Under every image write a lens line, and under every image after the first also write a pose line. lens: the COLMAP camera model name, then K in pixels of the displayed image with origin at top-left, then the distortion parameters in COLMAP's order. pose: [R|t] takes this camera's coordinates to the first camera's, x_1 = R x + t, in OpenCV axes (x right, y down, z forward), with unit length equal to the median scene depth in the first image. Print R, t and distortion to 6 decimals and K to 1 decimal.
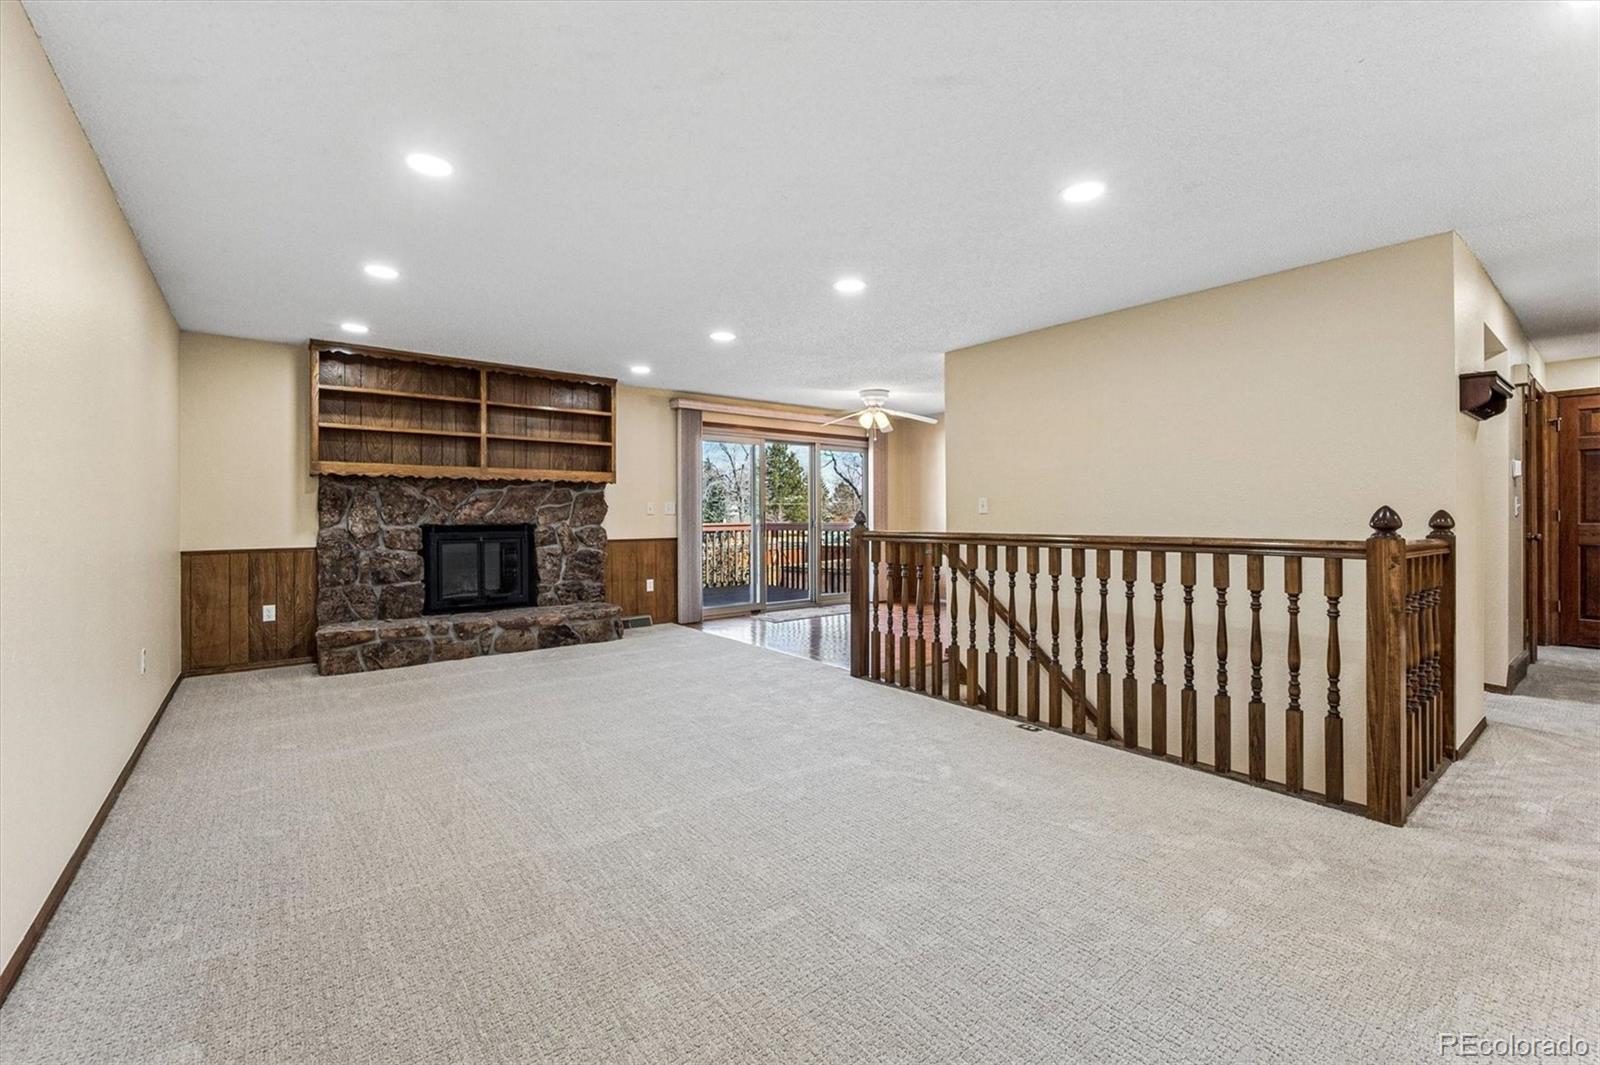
lens RADIAL K [[657.7, 0, 814.0], [0, 657.7, 515.4], [0, 0, 1]] dist [0.001707, -0.000016]
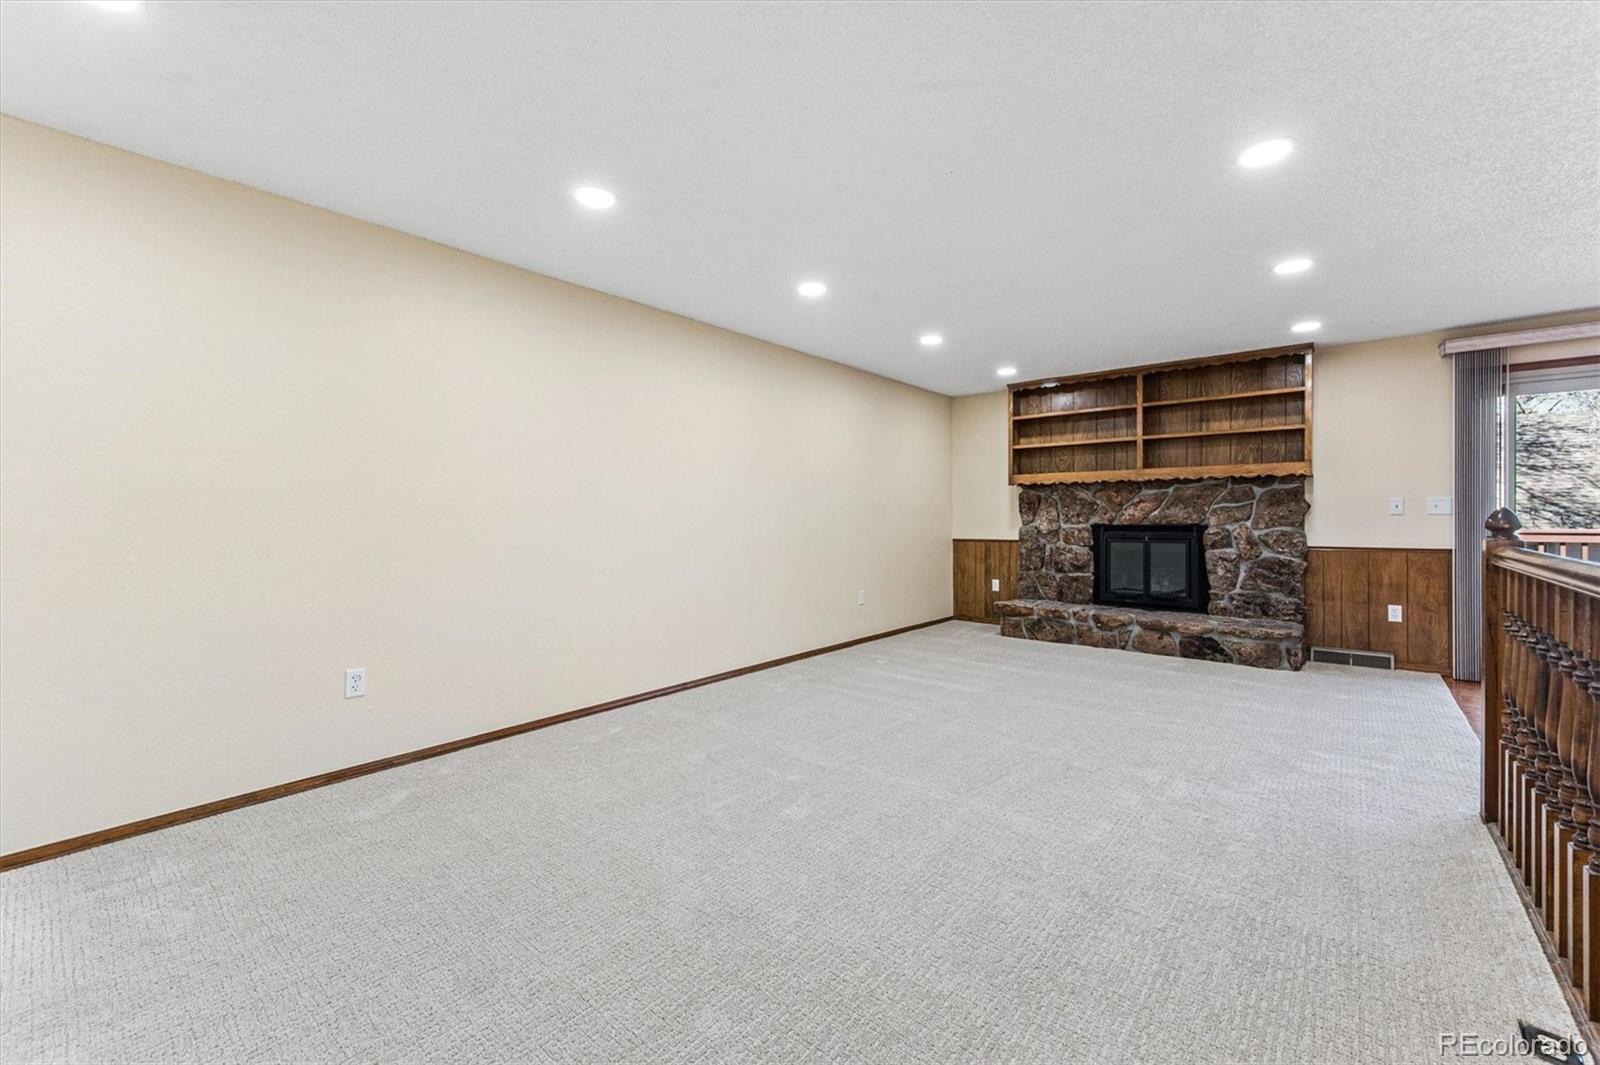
lens RADIAL K [[657.7, 0, 812.9], [0, 657.7, 523.8], [0, 0, 1]] dist [0.001707, -0.000016]
pose [[0.194543, 0.013708, -0.980798, 0.419974], [0.001322, 0.999898, 0.014238, -0.002877], [0.980893, -0.004067, 0.194505, 0.307207]]
